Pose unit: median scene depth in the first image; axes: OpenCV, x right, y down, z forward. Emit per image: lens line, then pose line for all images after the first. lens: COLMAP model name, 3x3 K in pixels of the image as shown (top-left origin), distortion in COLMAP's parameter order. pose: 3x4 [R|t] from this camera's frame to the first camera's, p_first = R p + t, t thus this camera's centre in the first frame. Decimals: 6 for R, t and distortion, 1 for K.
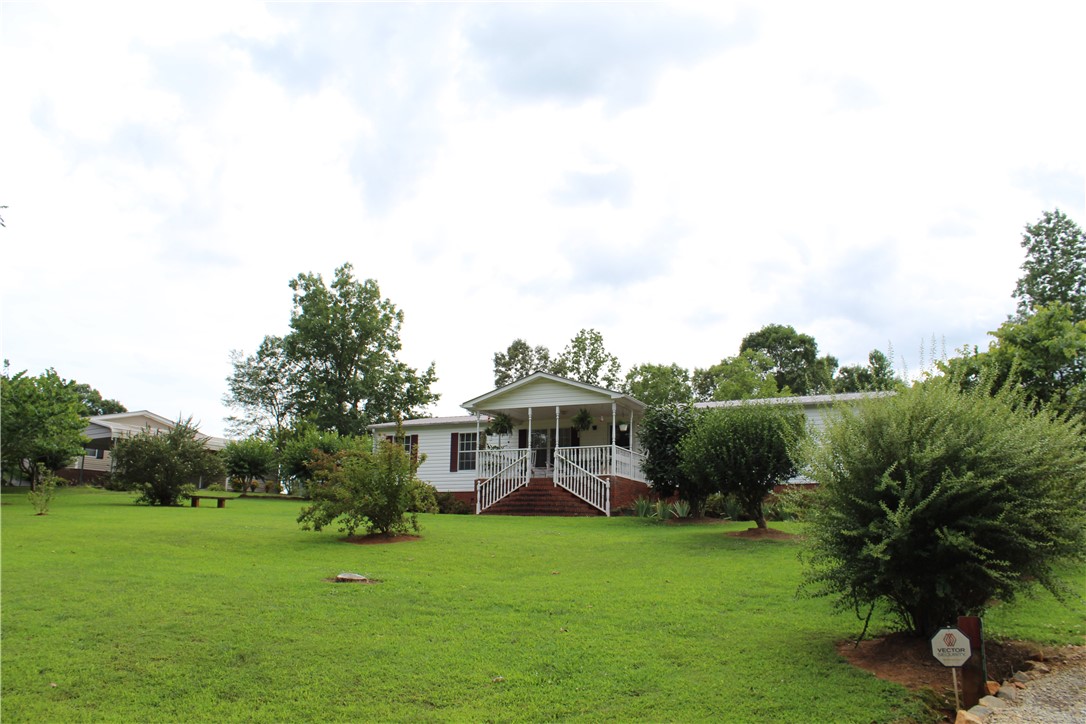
lens RADIAL K [[892.4, 0, 537.8], [0, 892.4, 365.8], [0, 0, 1]] dist [-0.158886, 0.124039]
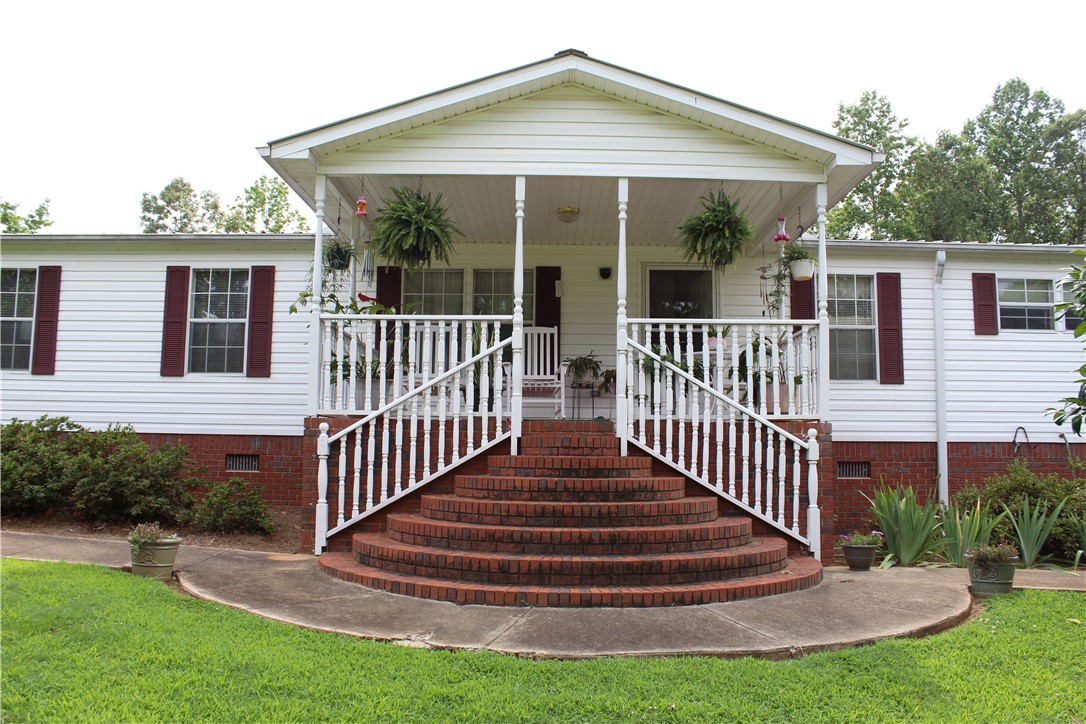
lens RADIAL K [[892.4, 0, 538.5], [0, 892.4, 366.2], [0, 0, 1]] dist [-0.158886, 0.124039]
pose [[0.911508, 0.034068, 0.409869, -0.119438], [-0.083449, 0.991154, 0.103198, 0.077628], [-0.402728, -0.128269, 0.906288, 0.725703]]
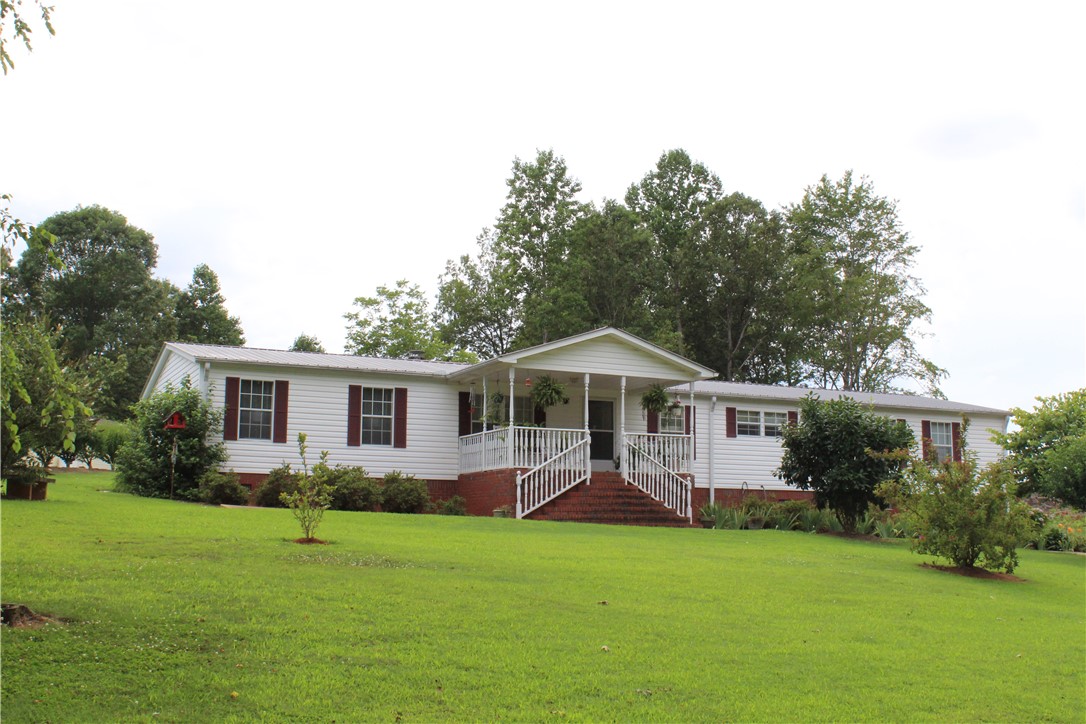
lens RADIAL K [[1299.9, 0, 479.8], [0, 1299.9, 375.4], [0, 0, 1]] dist [-0.048705, 0.000000]
pose [[0.677735, 0.087304, 0.730105, -0.834457], [-0.155044, 0.987570, 0.025832, 0.034548], [-0.718774, -0.130706, 0.682847, 0.342088]]
